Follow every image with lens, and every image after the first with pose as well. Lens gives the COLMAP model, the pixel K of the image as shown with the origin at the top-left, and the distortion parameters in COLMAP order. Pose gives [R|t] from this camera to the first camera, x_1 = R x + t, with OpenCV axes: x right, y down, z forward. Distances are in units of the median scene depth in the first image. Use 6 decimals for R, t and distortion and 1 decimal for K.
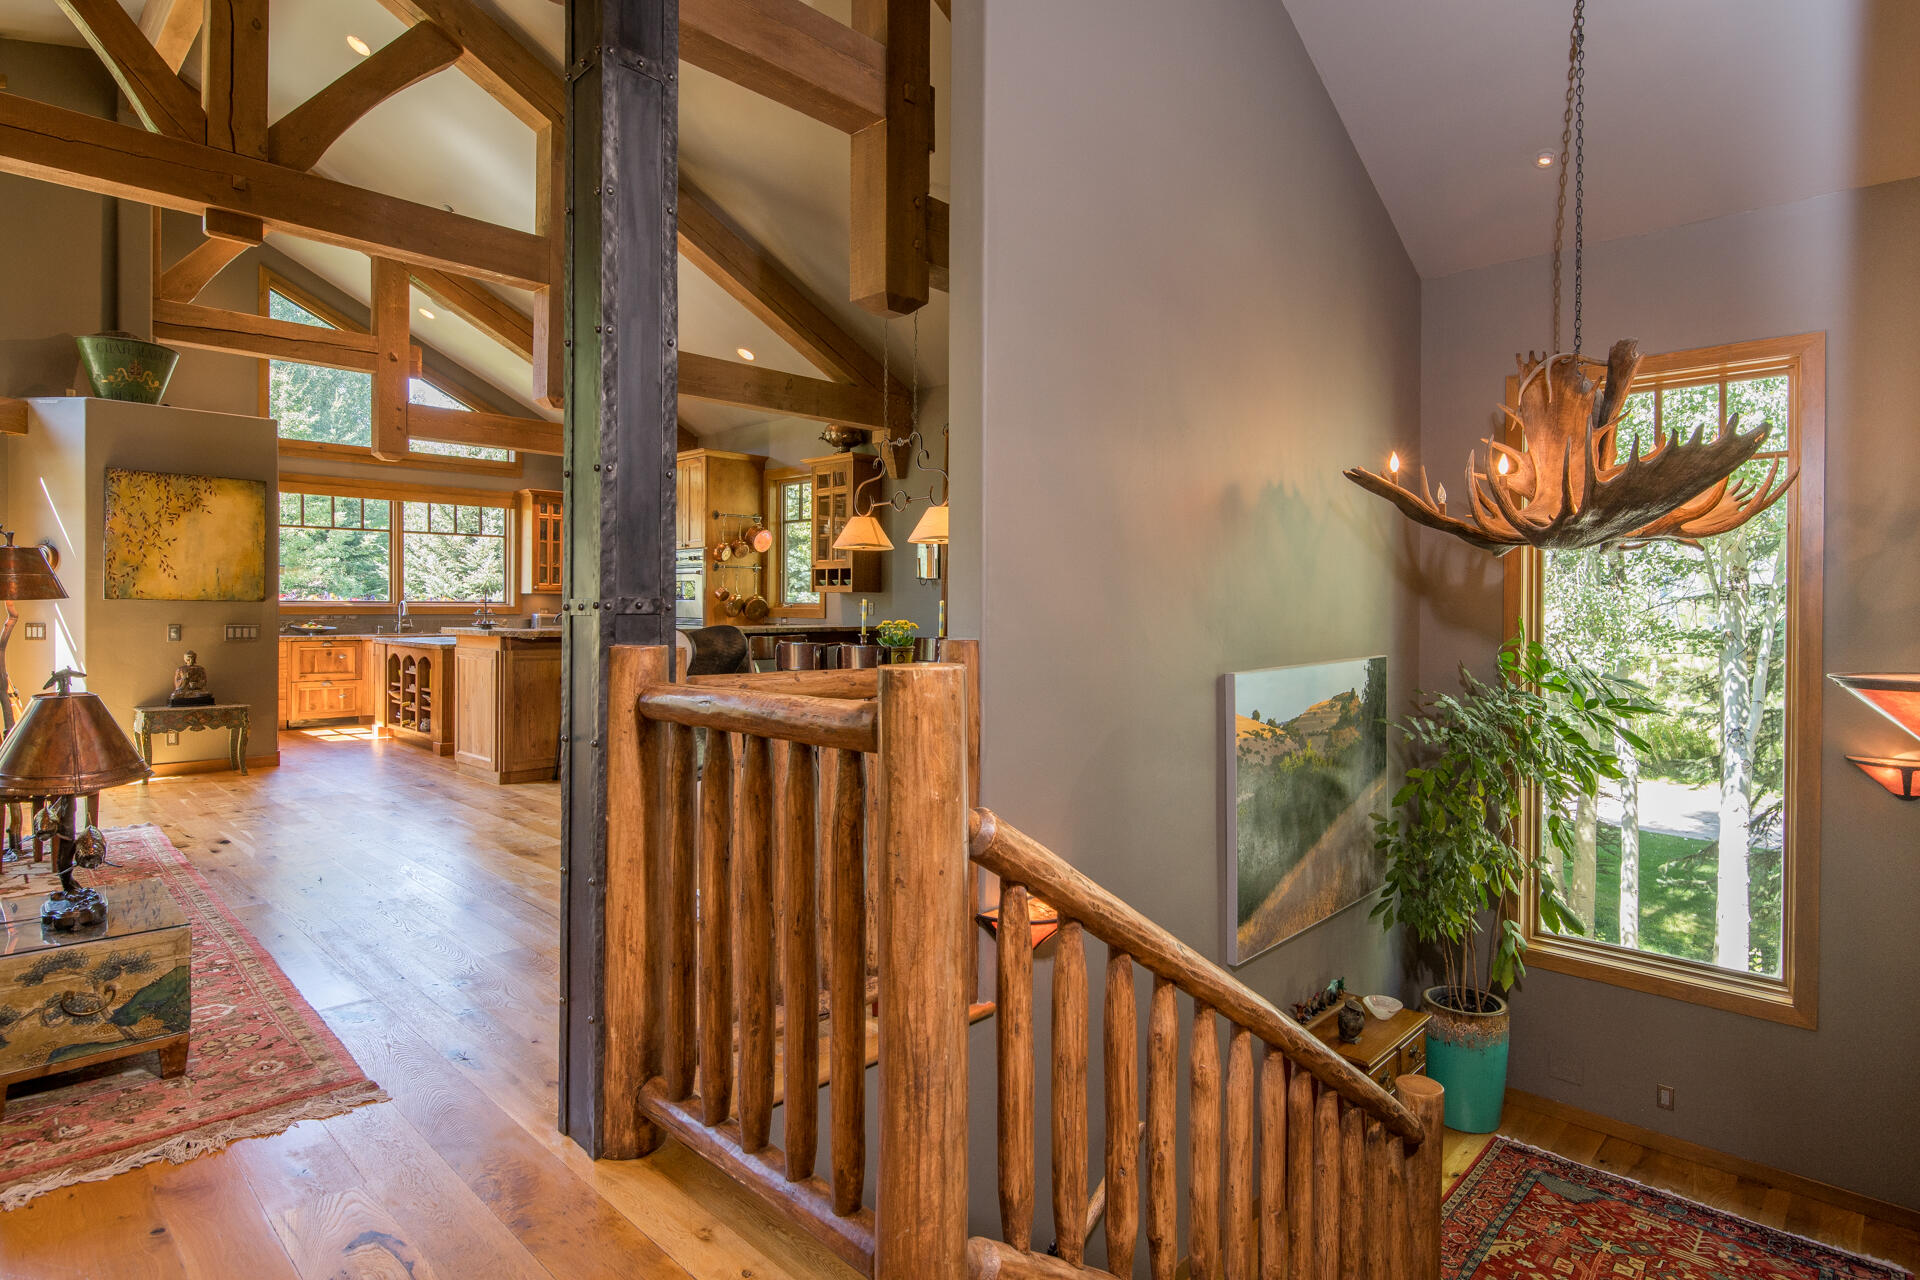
lens RADIAL K [[992.8, 0, 1002.5], [0, 992.8, 614.5], [0, 0, 1]] dist [-0.001536, -0.006633]
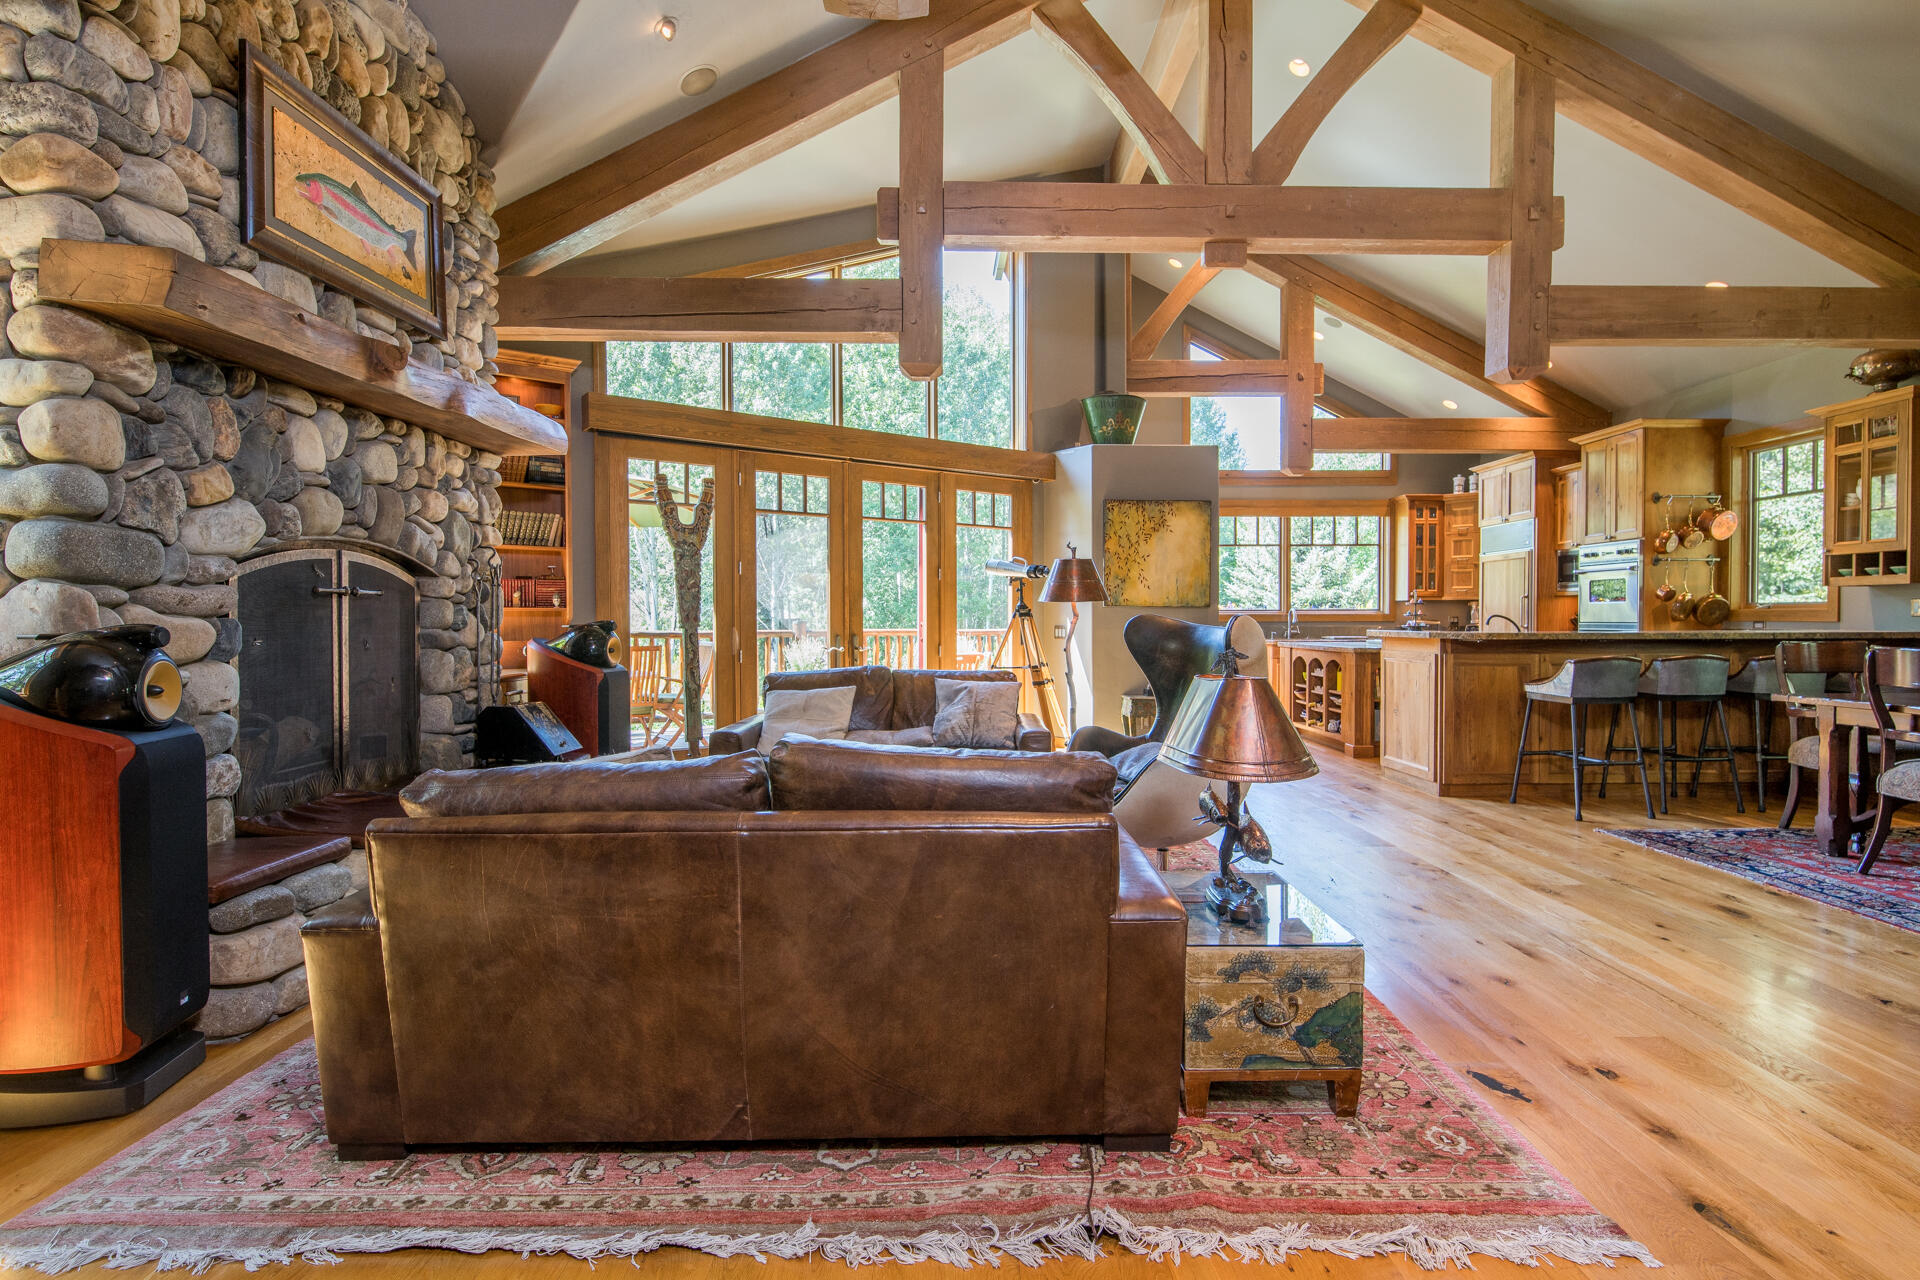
lens RADIAL K [[939.1, 0, 971.5], [0, 939.1, 637.2], [0, 0, 1]] dist [-0.000622, -0.001206]
pose [[0.690252, 0.005629, -0.723548, -0.135703], [0.001080, 0.999961, 0.008810, 0.009952], [0.723569, -0.006862, 0.690218, 0.053117]]
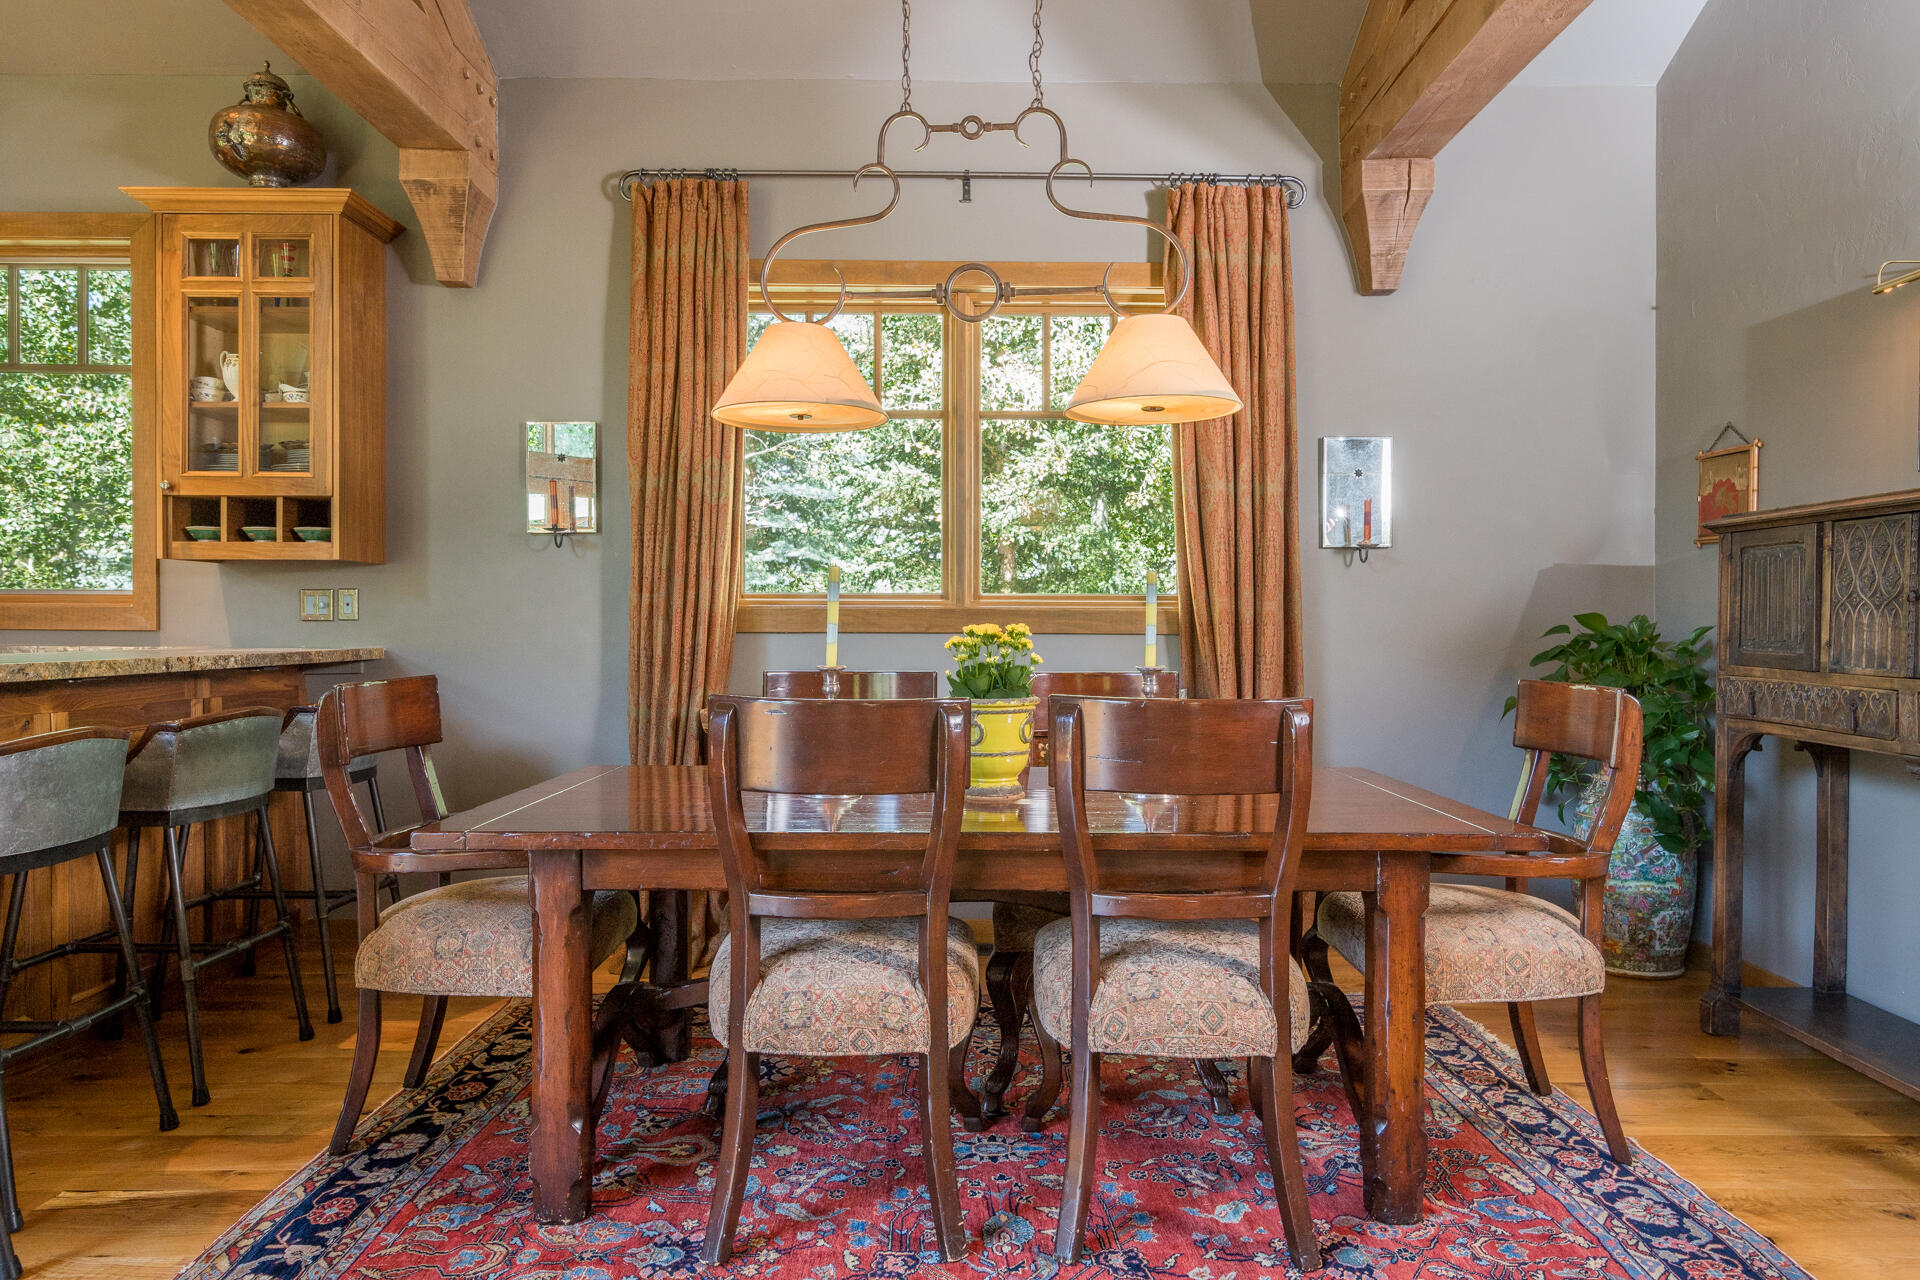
lens RADIAL K [[1247.6, 0, 960.0], [0, 1247.6, 640.0], [0, 0, 1]] dist [0.000223, -0.000205]
pose [[0.733833, -0.012540, 0.679214, -0.314813], [0.005555, 0.999907, 0.012459, 0.003782], [-0.679307, -0.005369, 0.733834, 0.507290]]
